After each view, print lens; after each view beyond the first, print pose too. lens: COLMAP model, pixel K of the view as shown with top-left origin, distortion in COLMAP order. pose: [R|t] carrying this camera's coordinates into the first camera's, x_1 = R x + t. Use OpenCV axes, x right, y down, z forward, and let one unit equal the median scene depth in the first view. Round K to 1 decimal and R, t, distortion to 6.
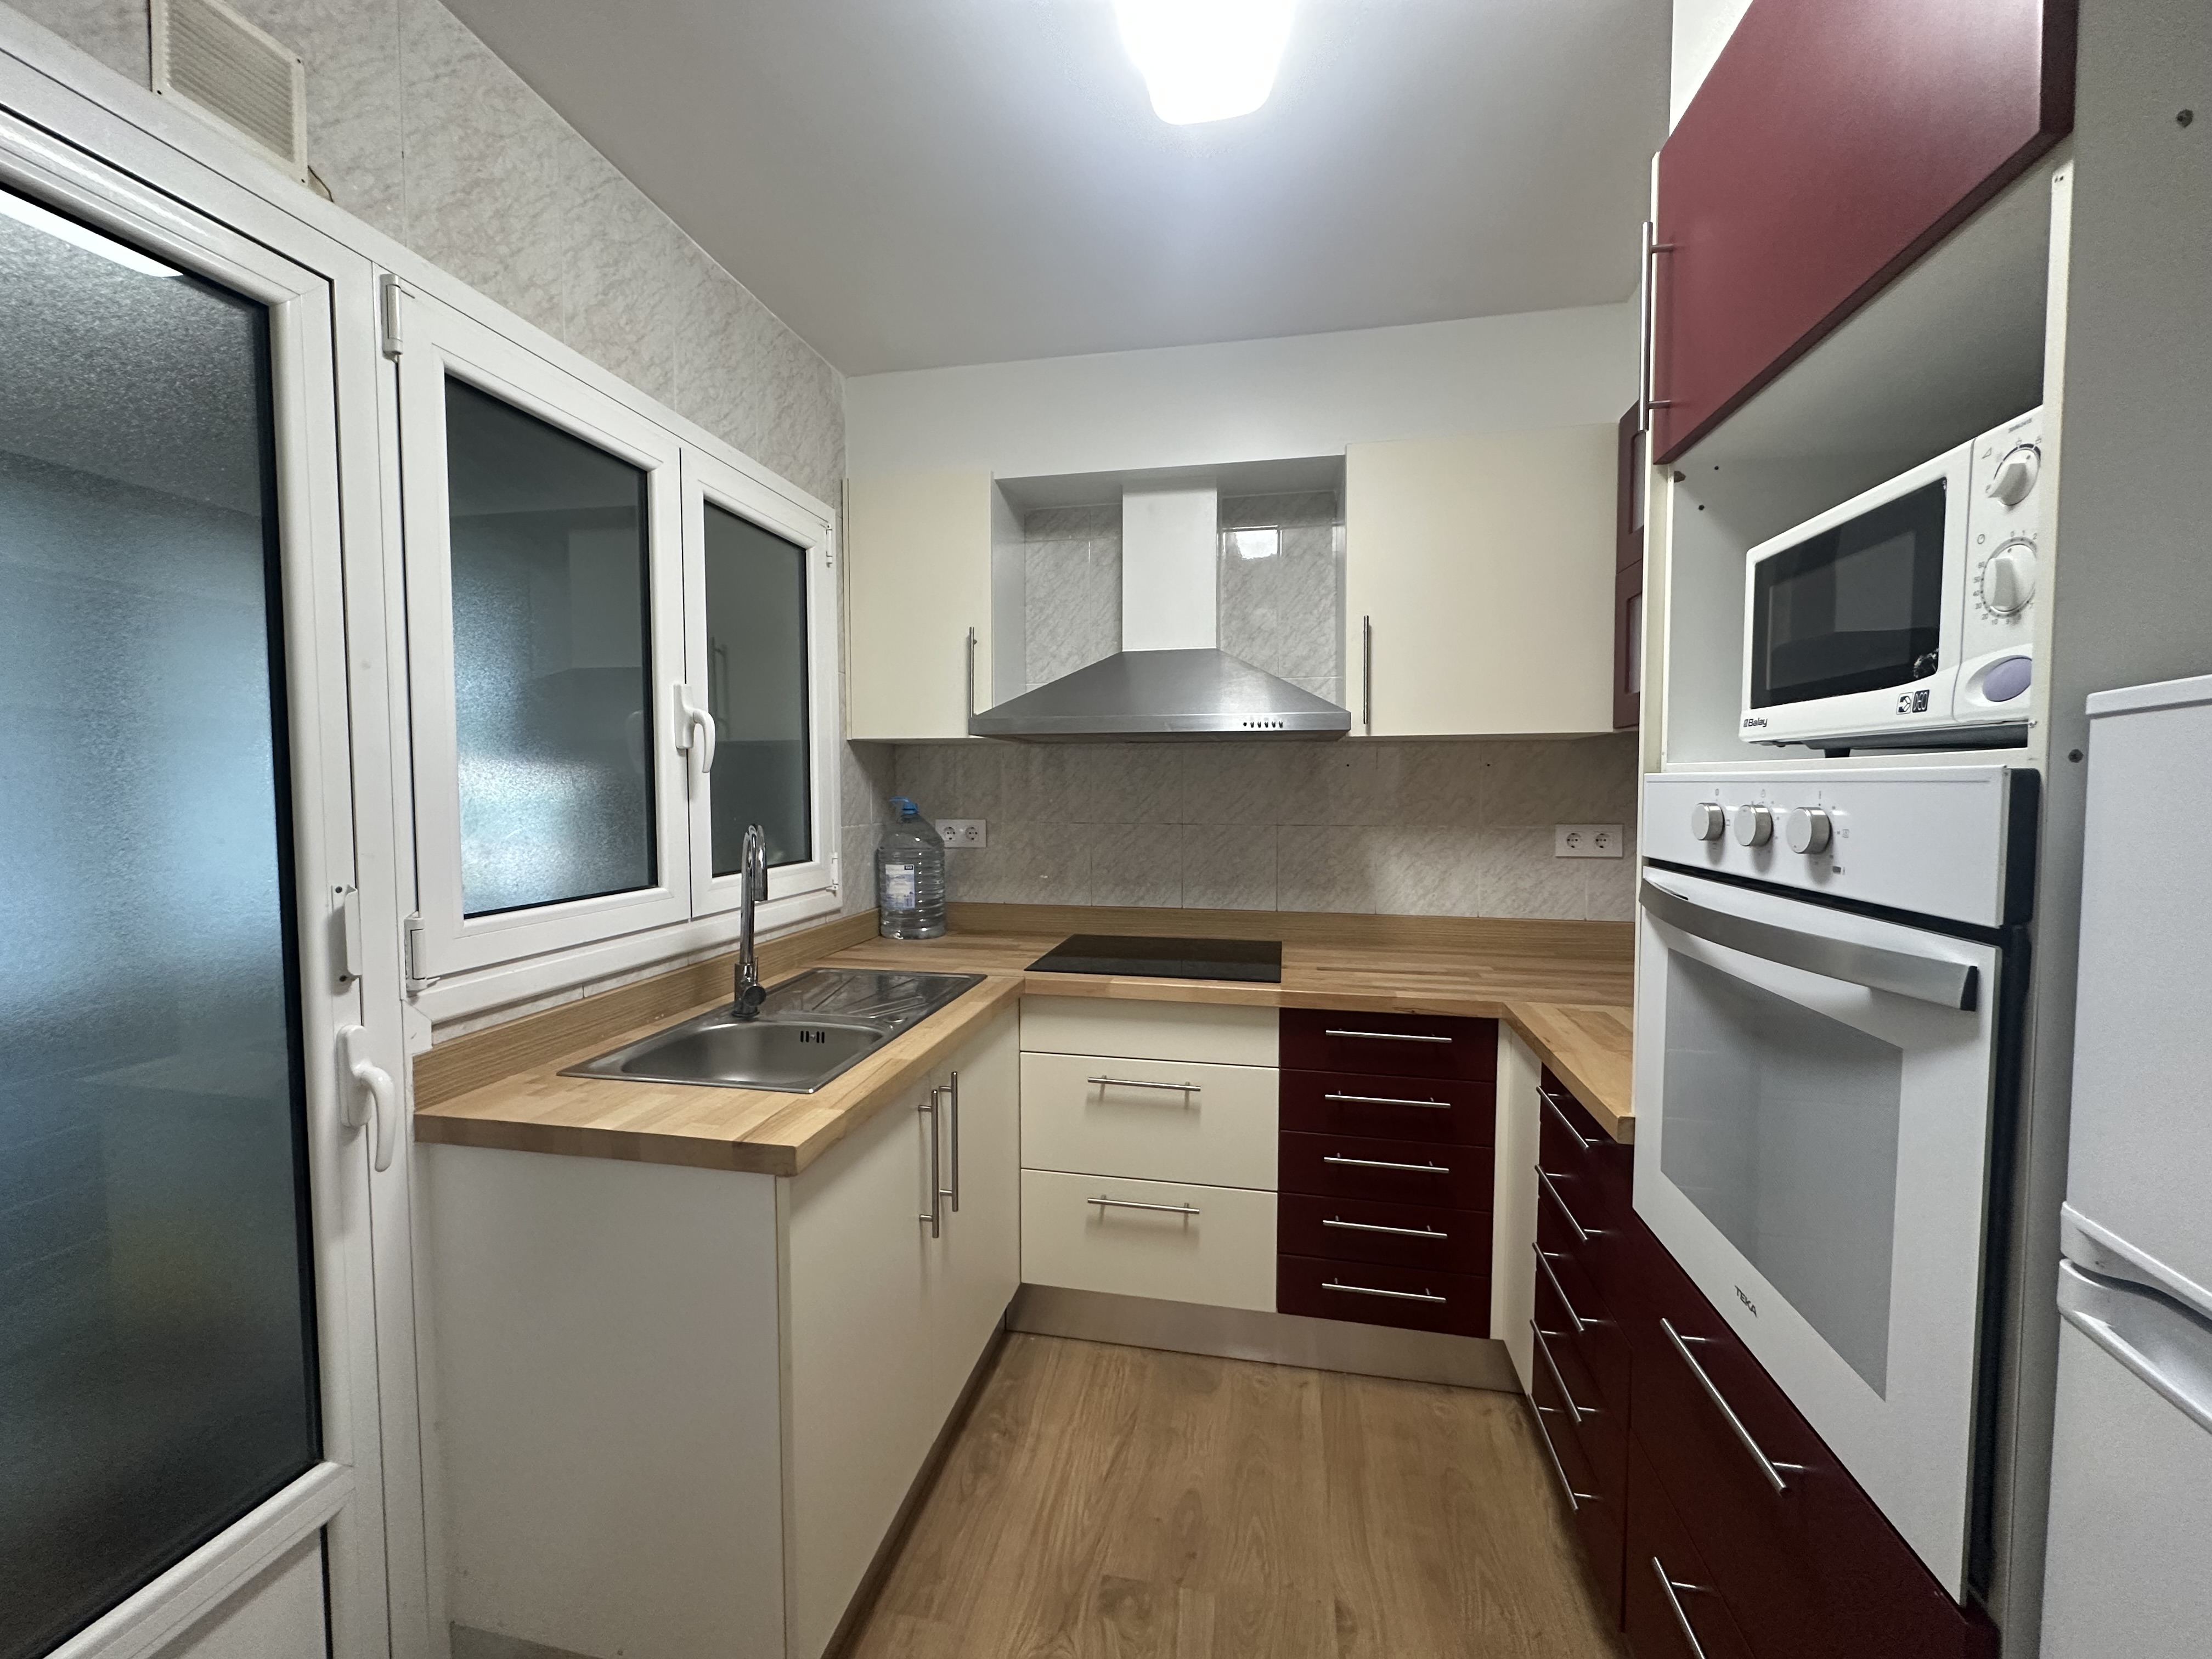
lens RADIAL K [[880.4, 0, 1105.3], [0, 880.4, 825.6], [0, 0, 1]] dist [-0.004187, 0.000883]
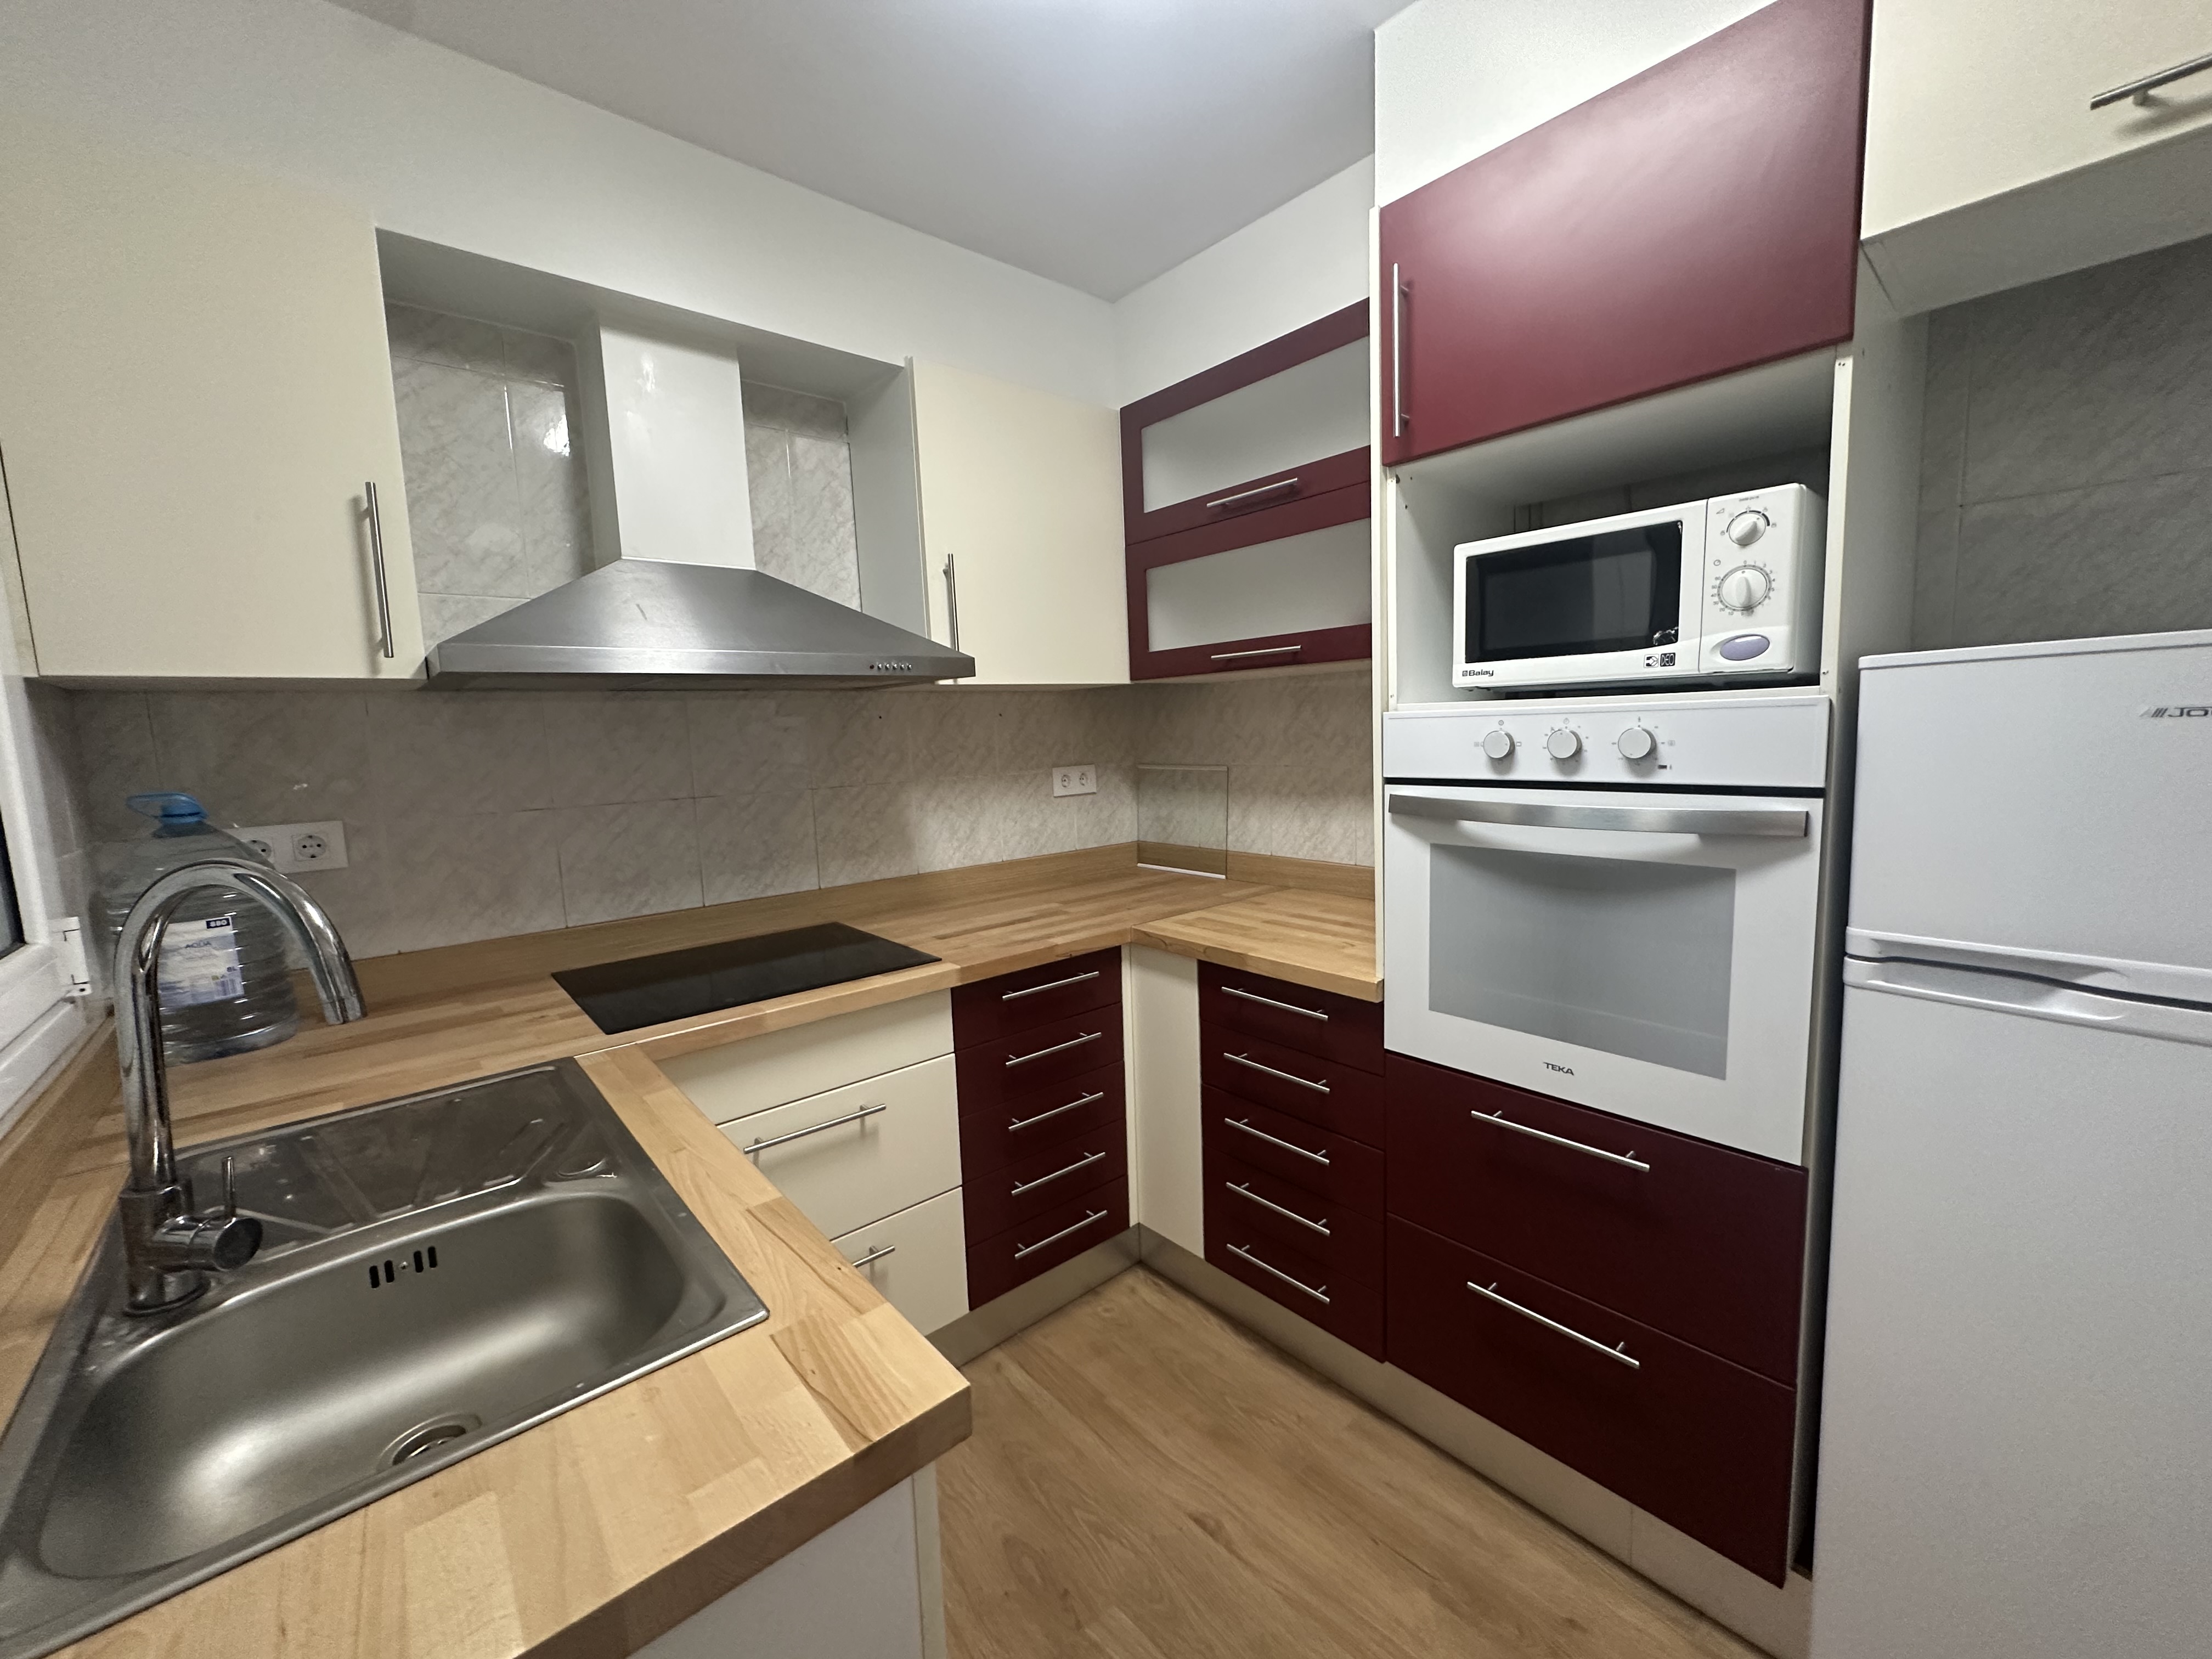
lens RADIAL K [[880.4, 0, 1105.3], [0, 880.4, 825.6], [0, 0, 1]] dist [-0.004187, 0.000883]
pose [[0.610020, -0.111930, 0.784441, -0.396826], [0.074768, 0.993687, 0.083643, -0.020135], [-0.788850, 0.007627, 0.614538, 0.326396]]
